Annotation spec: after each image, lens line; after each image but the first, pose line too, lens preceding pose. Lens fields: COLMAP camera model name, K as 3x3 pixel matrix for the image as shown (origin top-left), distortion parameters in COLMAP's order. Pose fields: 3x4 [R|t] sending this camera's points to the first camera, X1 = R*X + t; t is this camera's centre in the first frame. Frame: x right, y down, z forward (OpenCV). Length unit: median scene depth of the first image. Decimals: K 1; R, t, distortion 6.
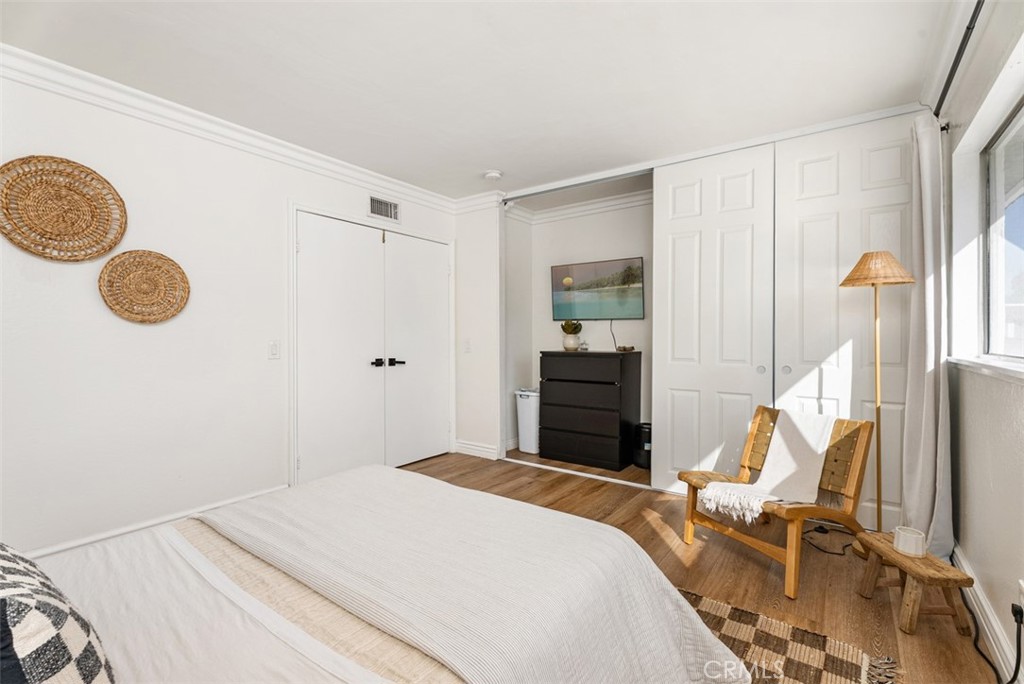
lens RADIAL K [[459.4, 0, 514.7], [0, 459.4, 338.9], [0, 0, 1]] dist [0.002943, -0.002852]
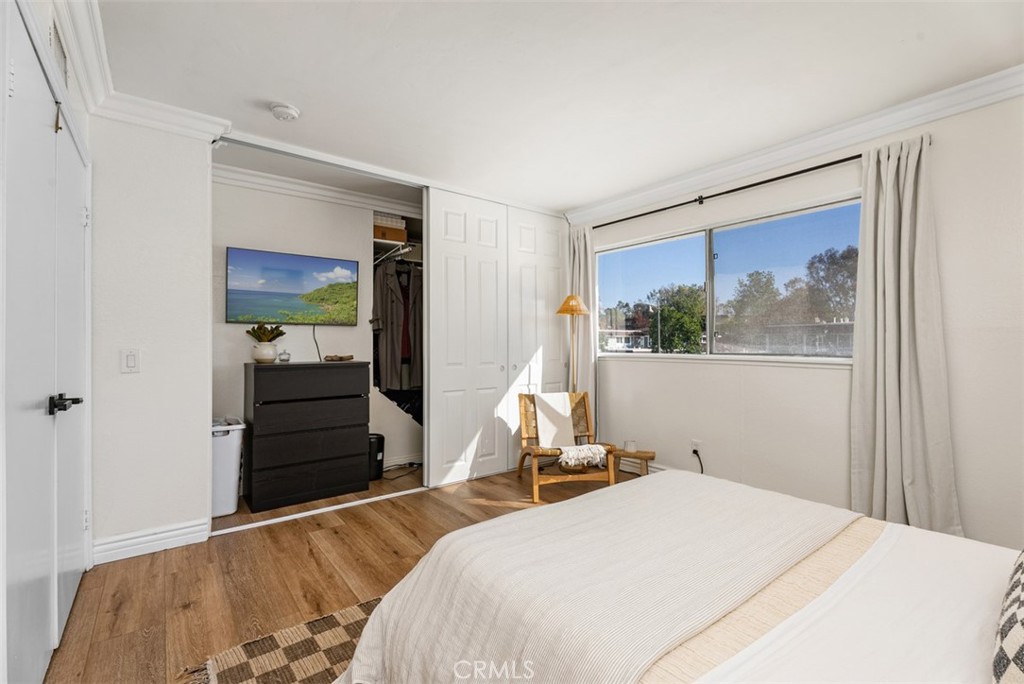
lens RADIAL K [[459.4, 0, 510.5], [0, 459.4, 341.2], [0, 0, 1]] dist [0.002943, -0.002852]
pose [[0.275812, 0.005773, 0.961194, -0.567075], [0.007618, 0.999937, -0.008191, -0.001747], [-0.961181, 0.009582, 0.275750, 0.445309]]
